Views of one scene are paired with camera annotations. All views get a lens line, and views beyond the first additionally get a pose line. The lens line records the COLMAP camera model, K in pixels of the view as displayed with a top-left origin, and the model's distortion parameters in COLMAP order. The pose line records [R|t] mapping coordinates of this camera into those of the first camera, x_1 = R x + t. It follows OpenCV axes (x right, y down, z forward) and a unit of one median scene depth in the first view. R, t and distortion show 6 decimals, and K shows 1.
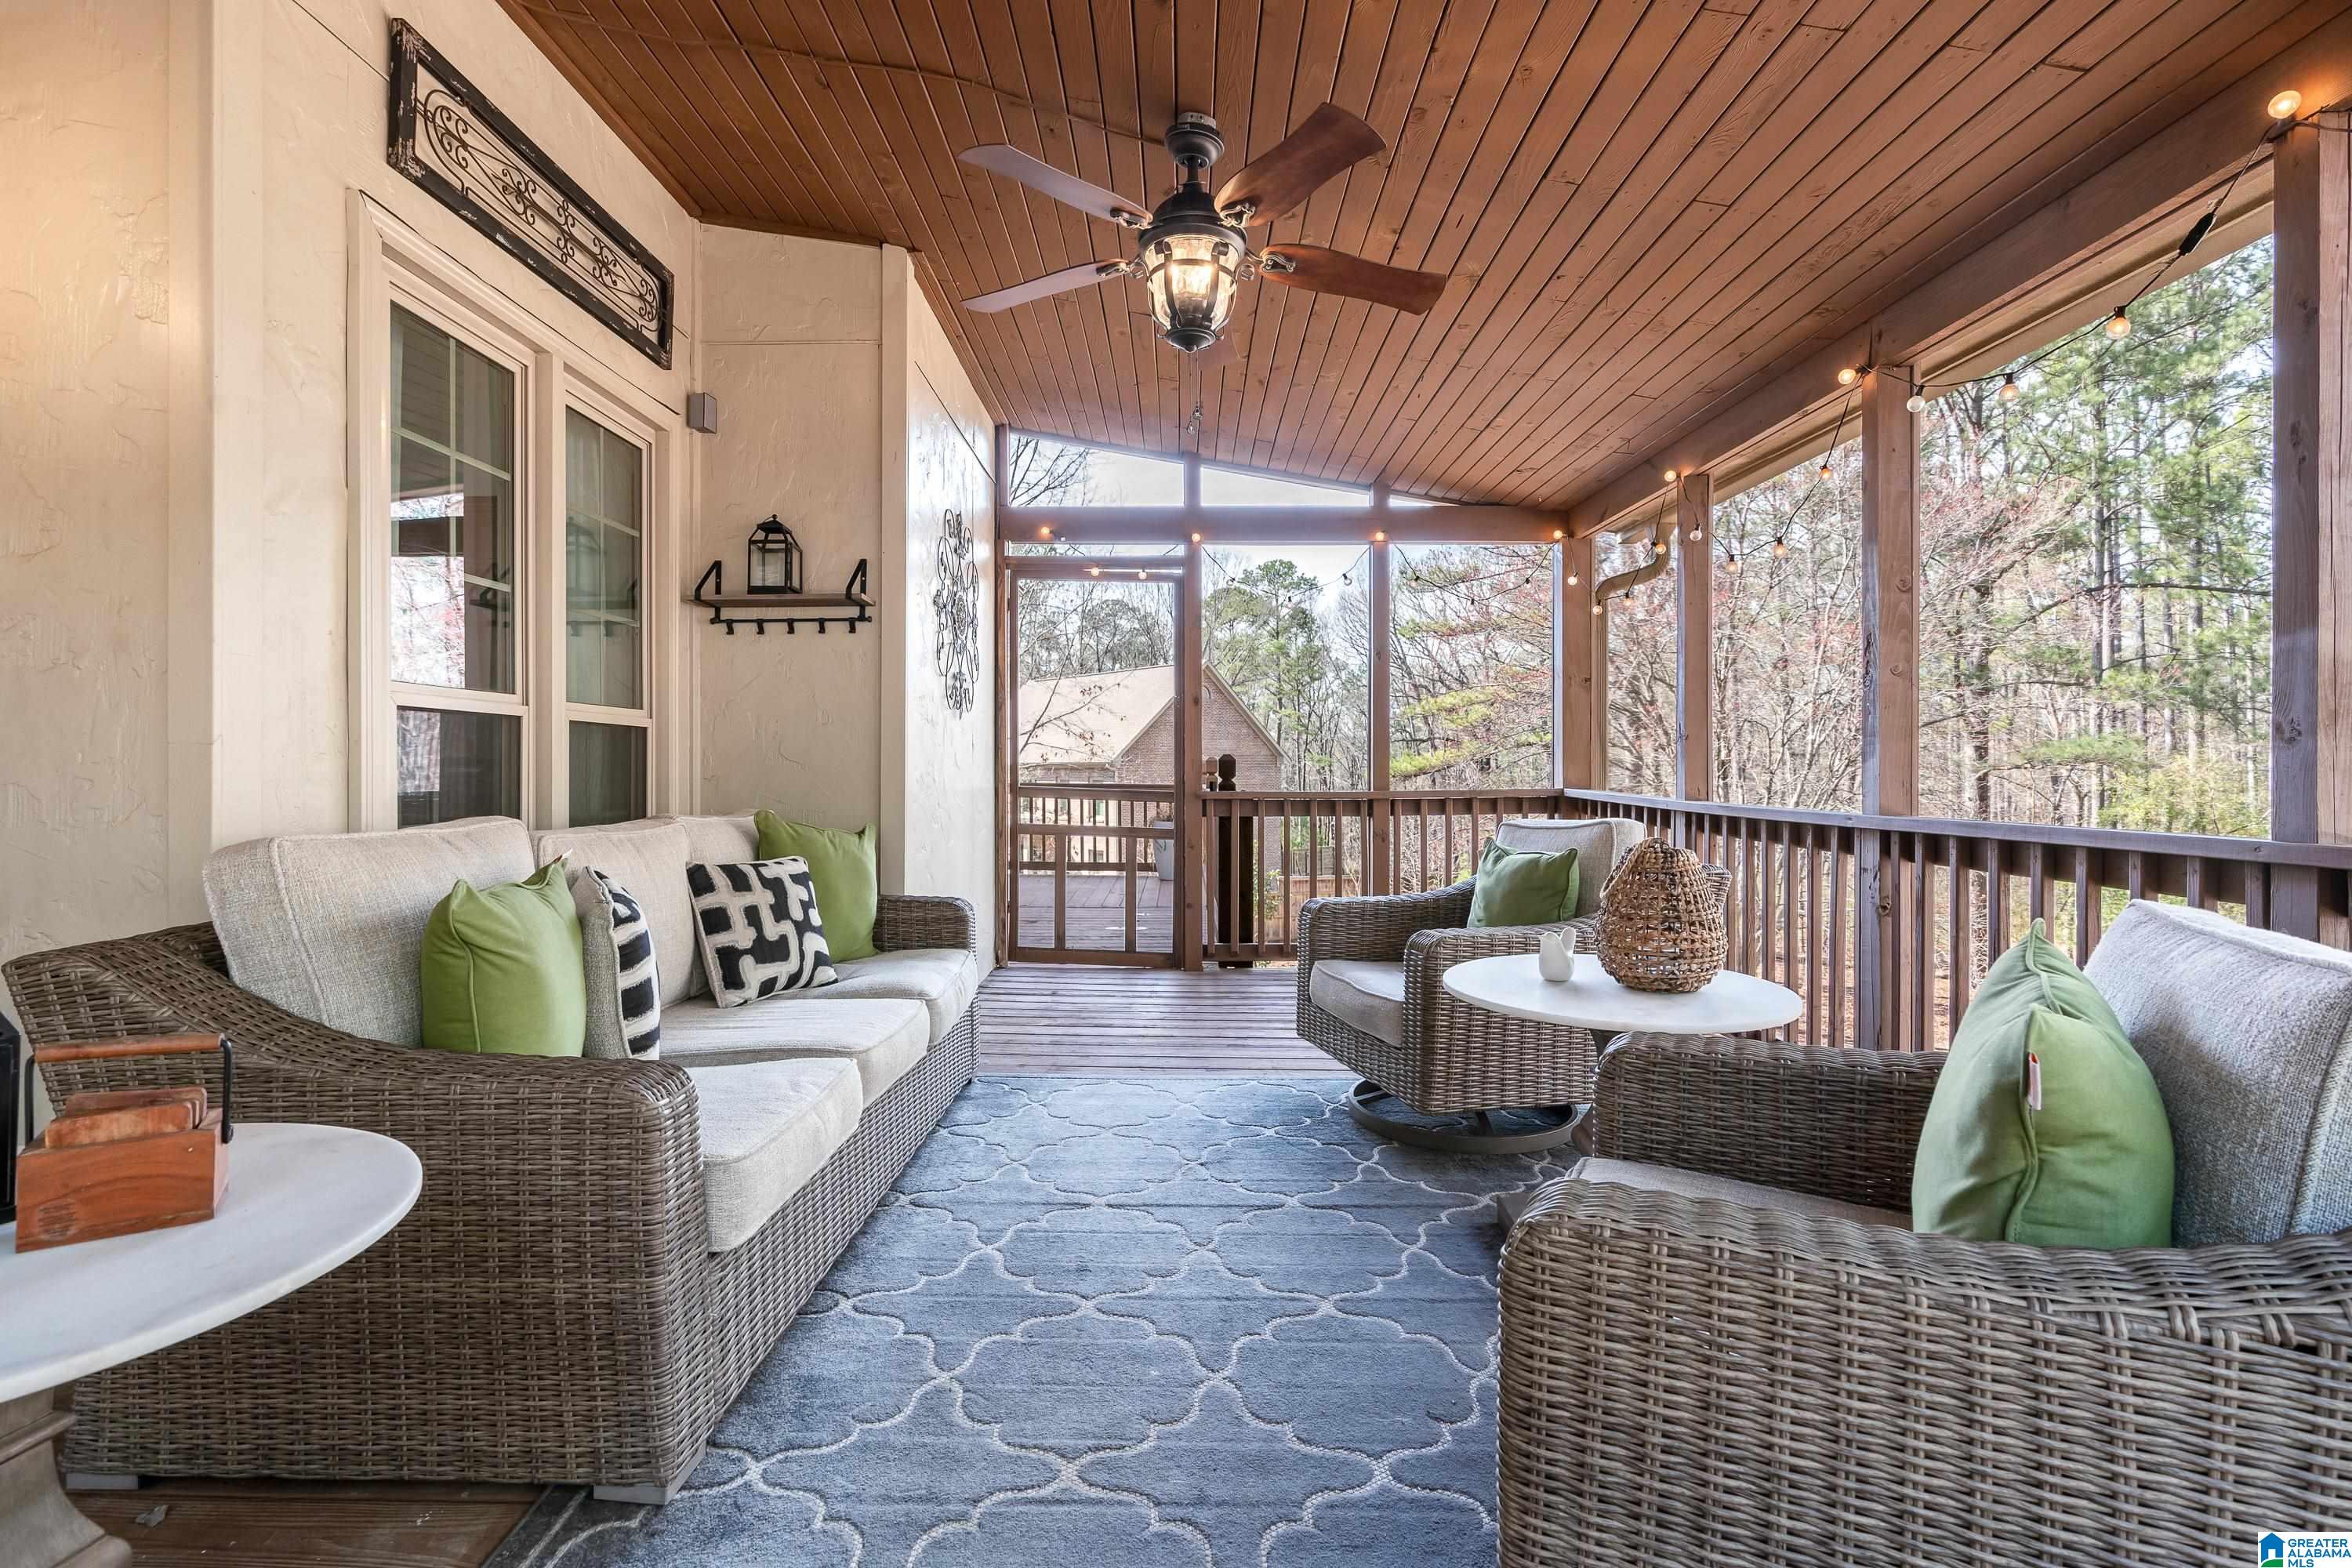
lens RADIAL K [[1077.3, 0, 1173.0], [0, 1077.3, 768.7], [0, 0, 1]] dist [-0.010137, 0.006153]
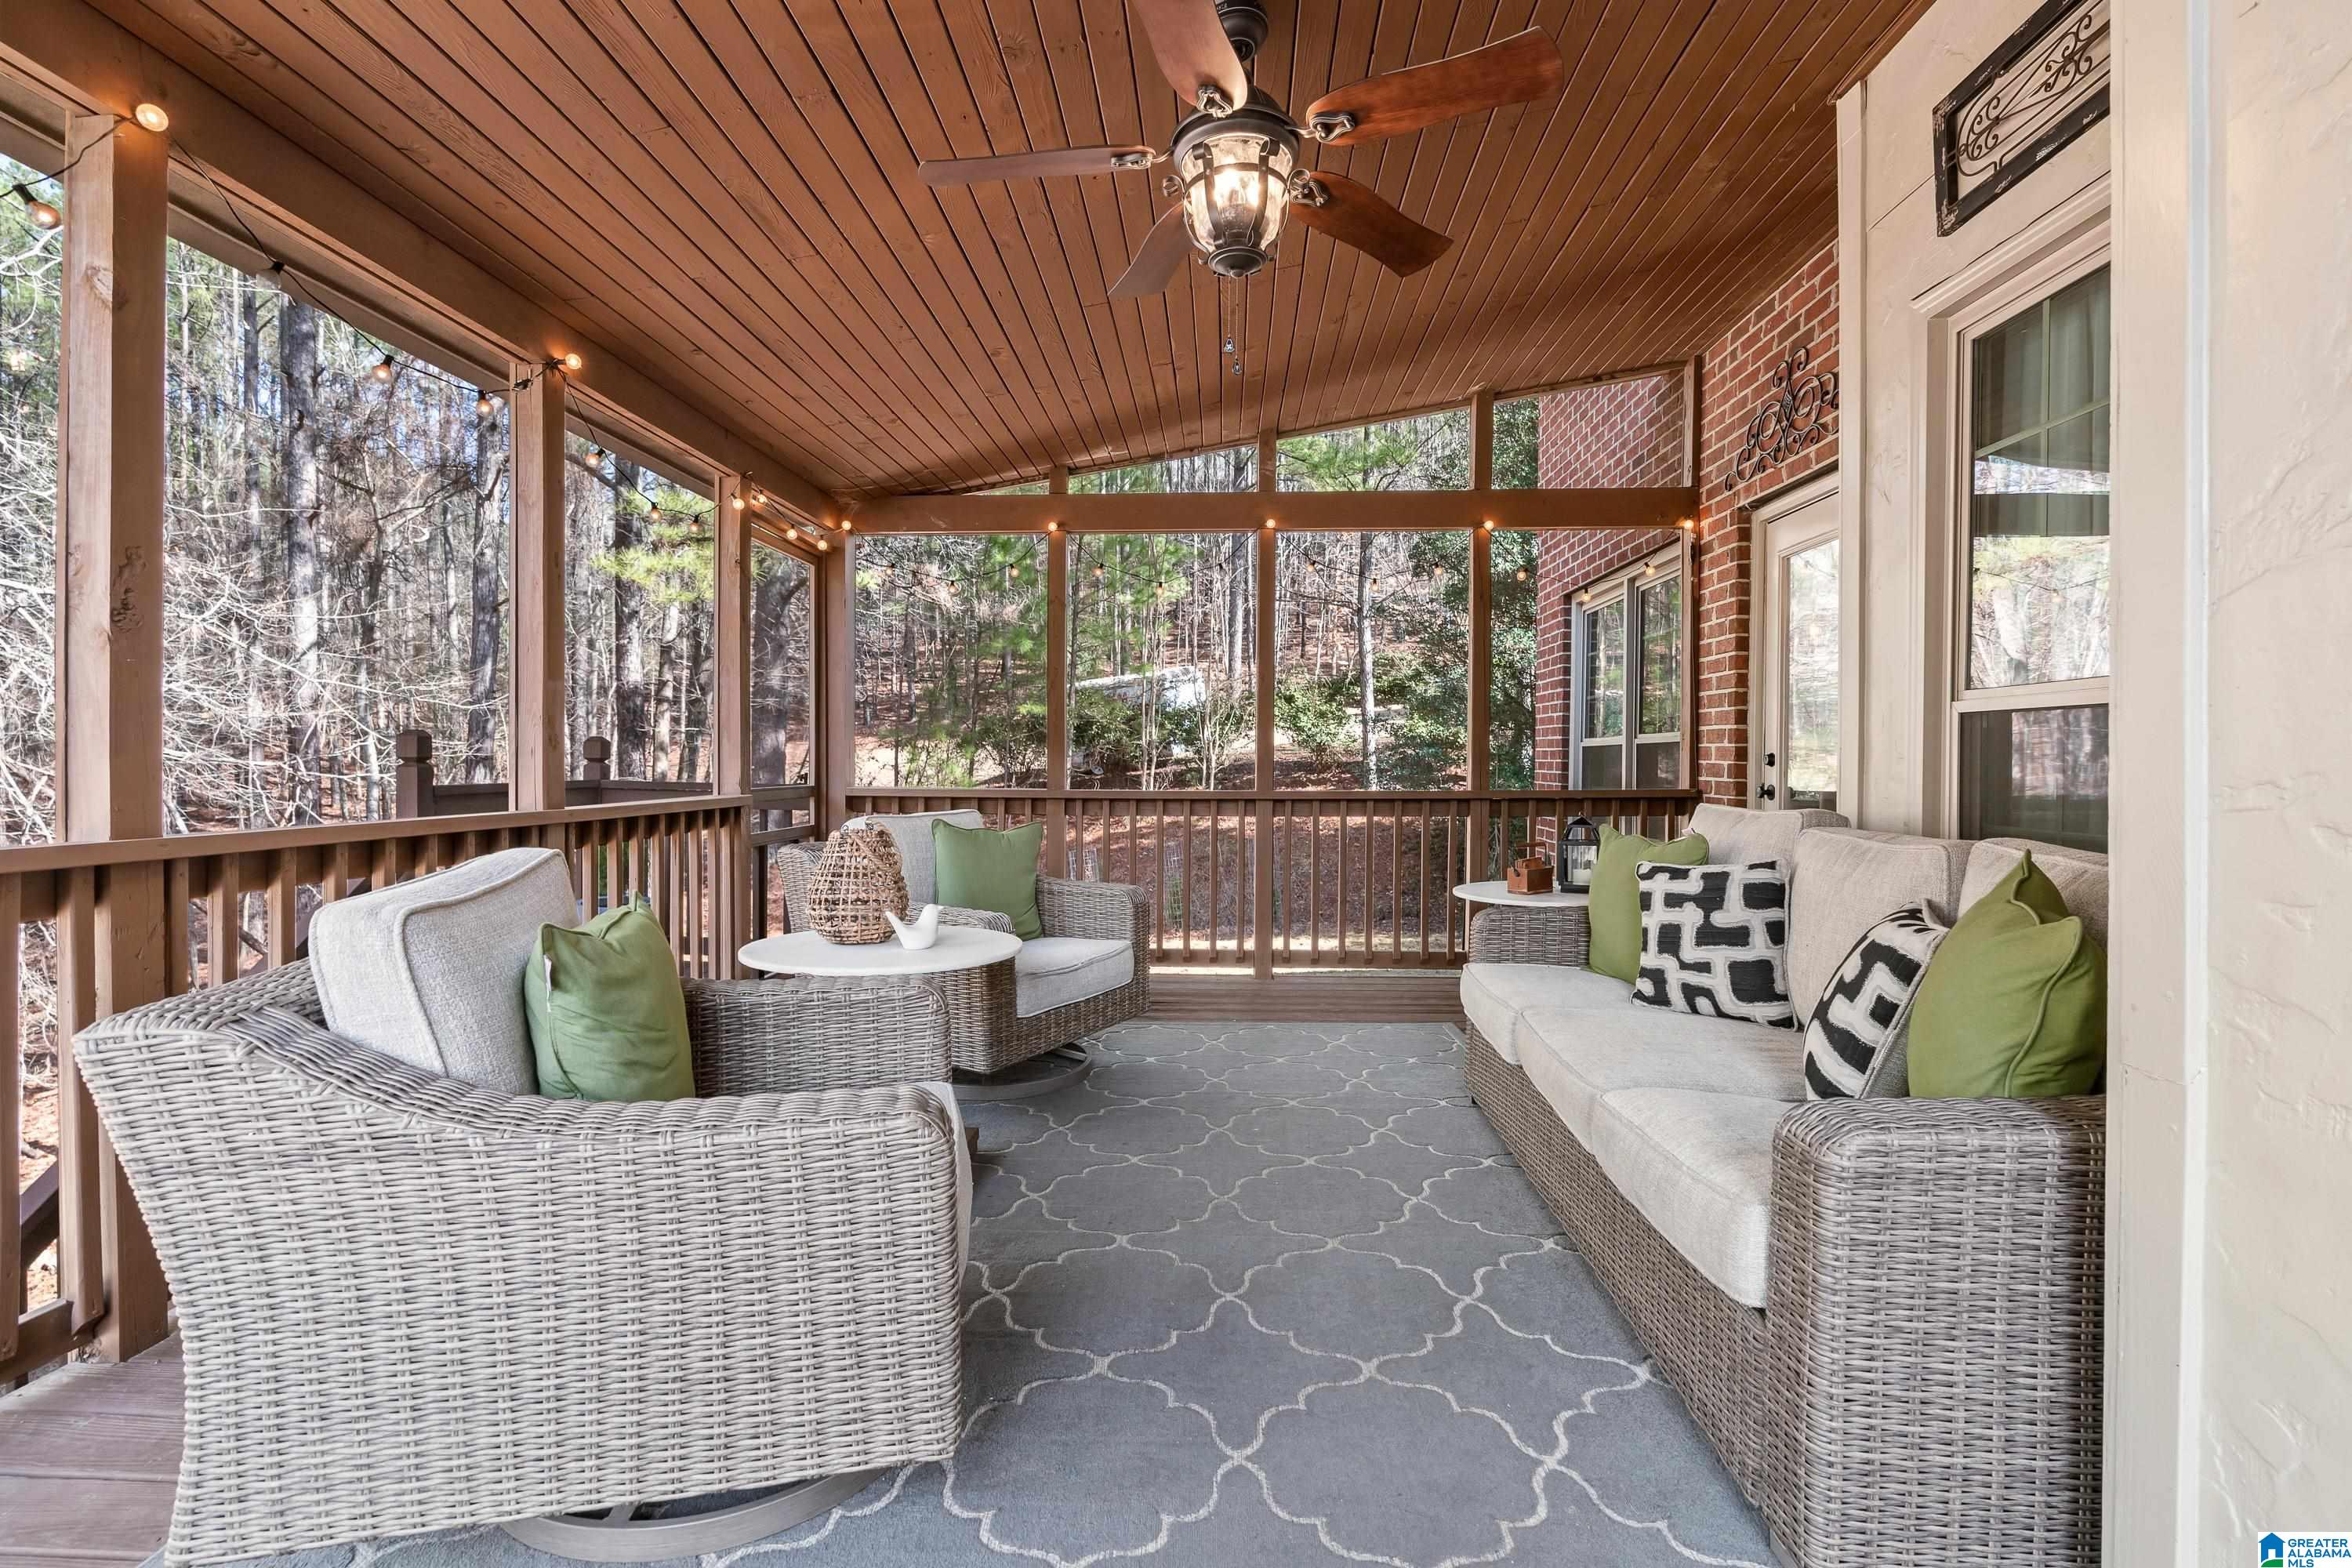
lens RADIAL K [[1077.3, 0, 1167.6], [0, 1077.3, 776.1], [0, 0, 1]] dist [-0.010137, 0.006153]
pose [[-0.998493, -0.004798, 0.054664, 0.016756], [-0.003978, 0.999878, 0.015091, -0.004278], [-0.054729, 0.014851, -0.998391, 1.362645]]
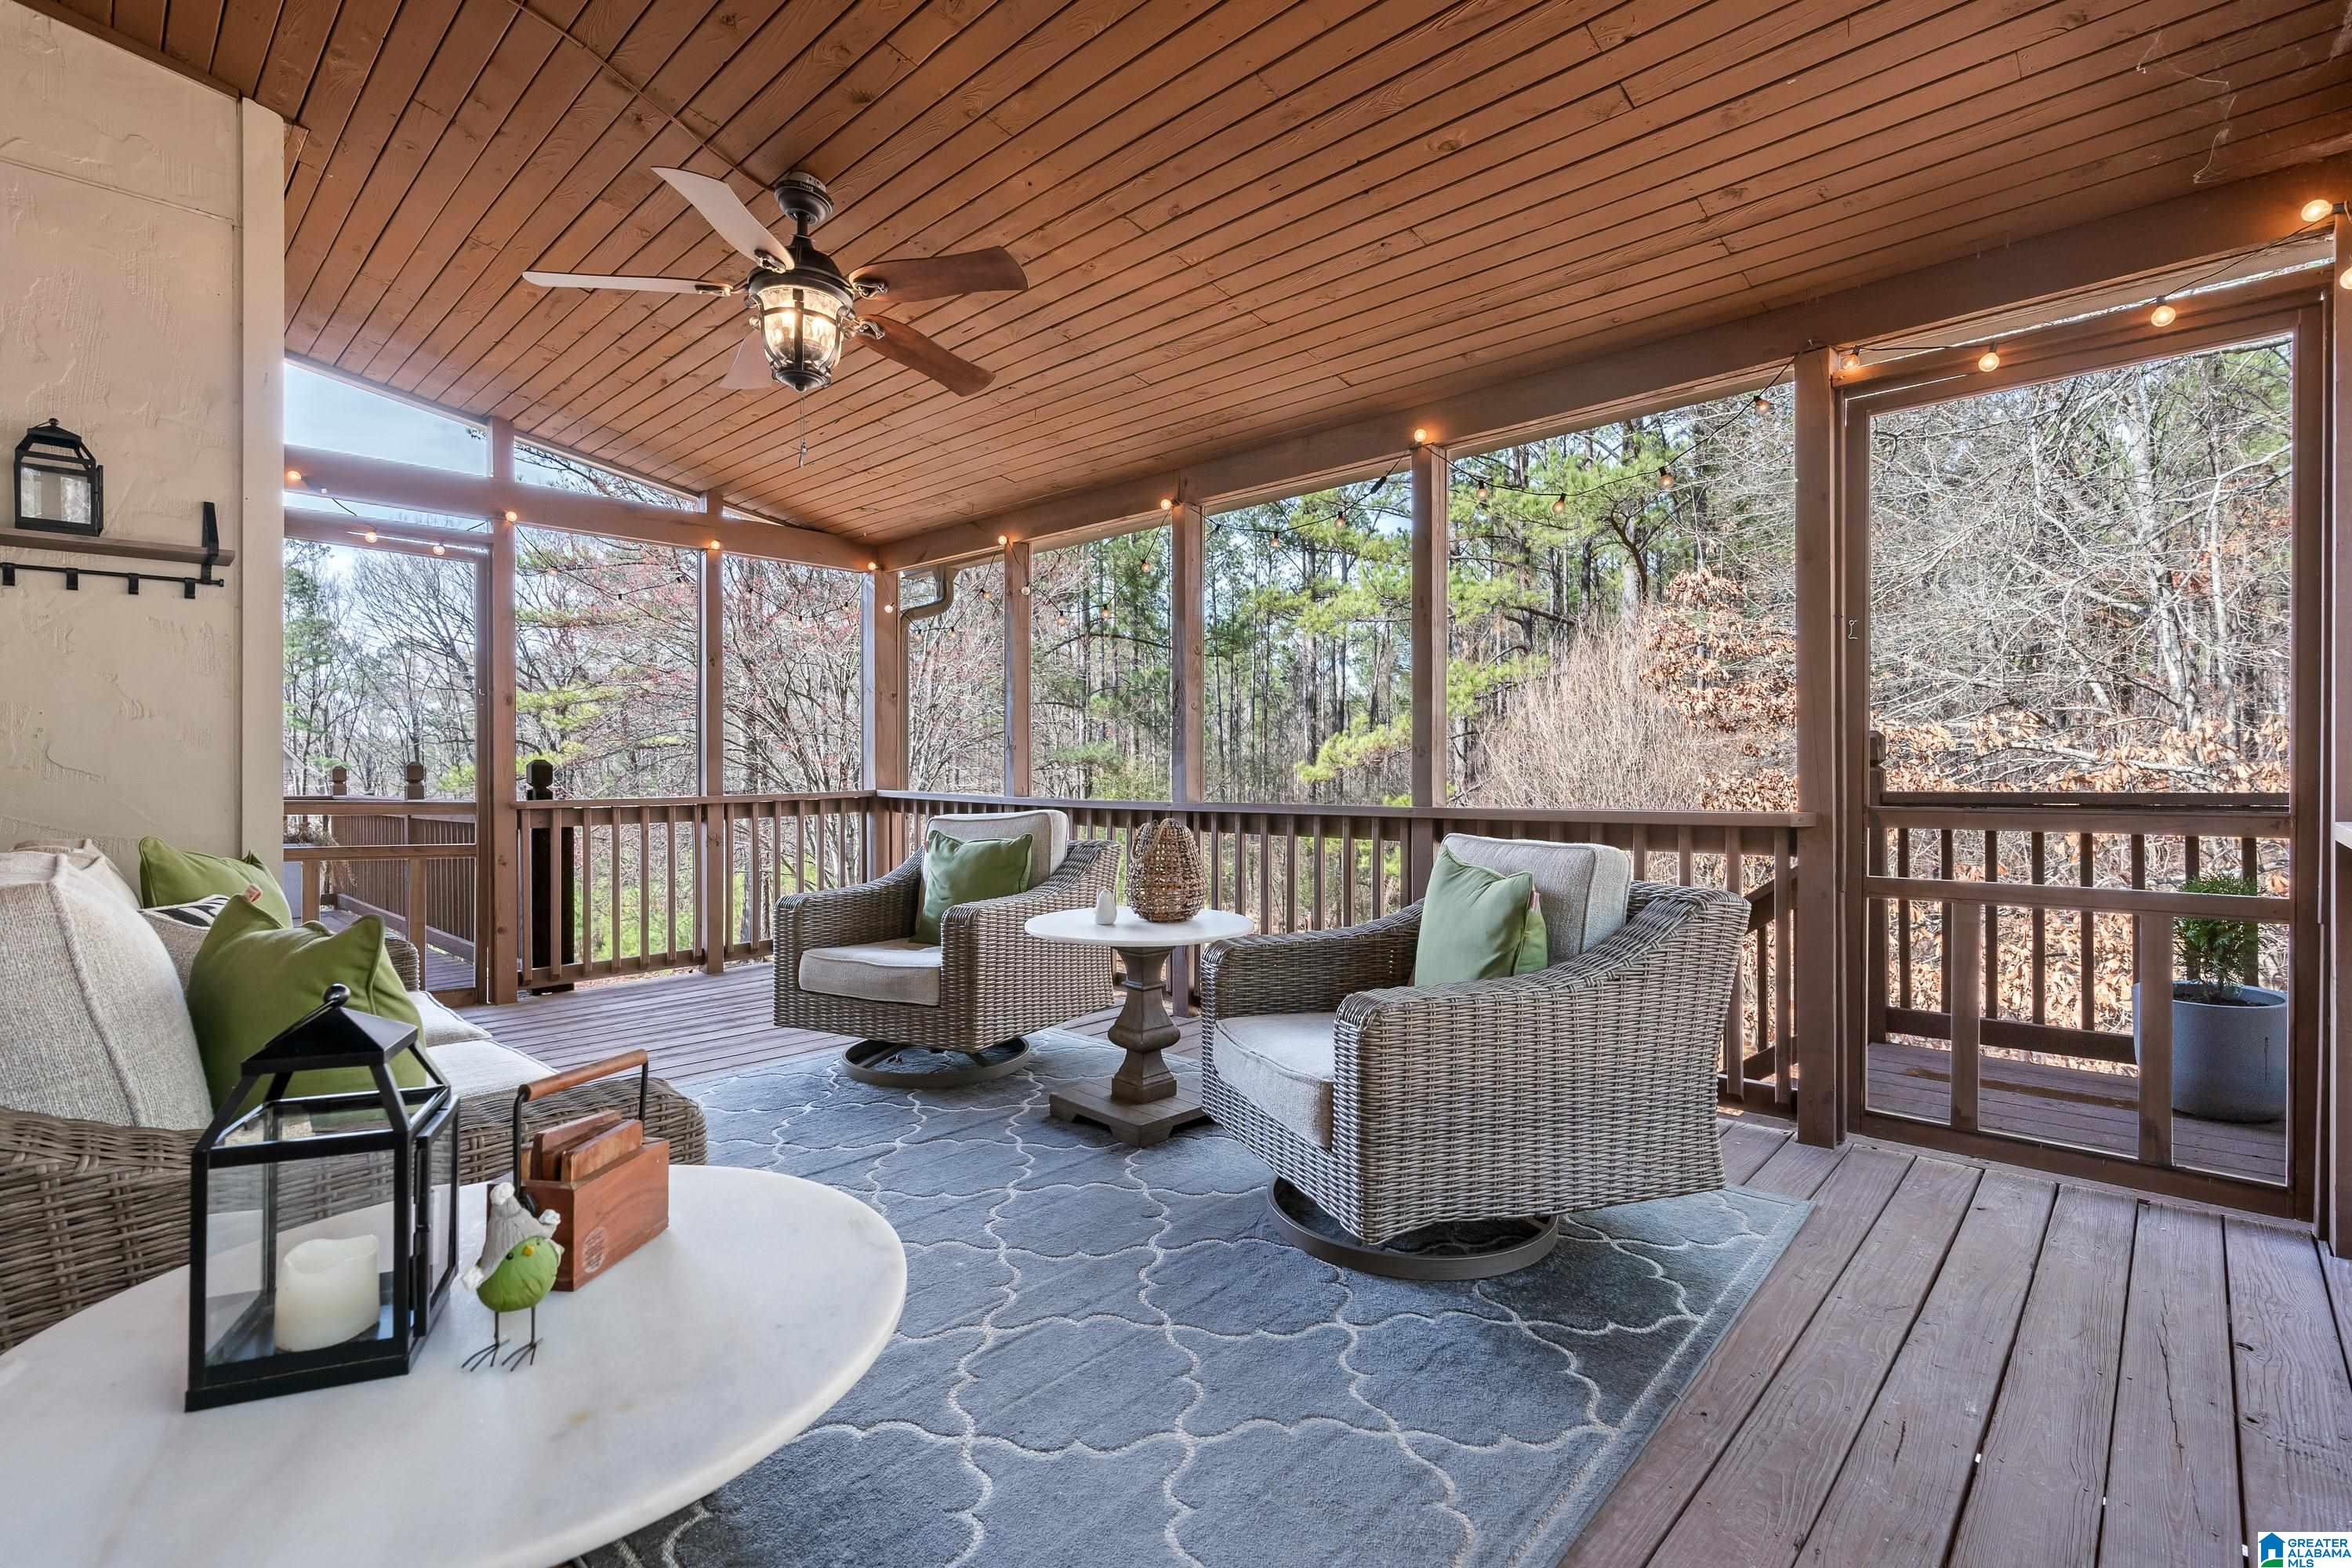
lens RADIAL K [[1077.3, 0, 1174.6], [0, 1077.3, 776.3], [0, 0, 1]] dist [-0.010137, 0.006153]
pose [[0.681082, -0.010623, 0.732130, -0.383926], [0.007539, 0.999943, 0.007496, -0.002726], [-0.732168, 0.000414, 0.681124, -0.011562]]
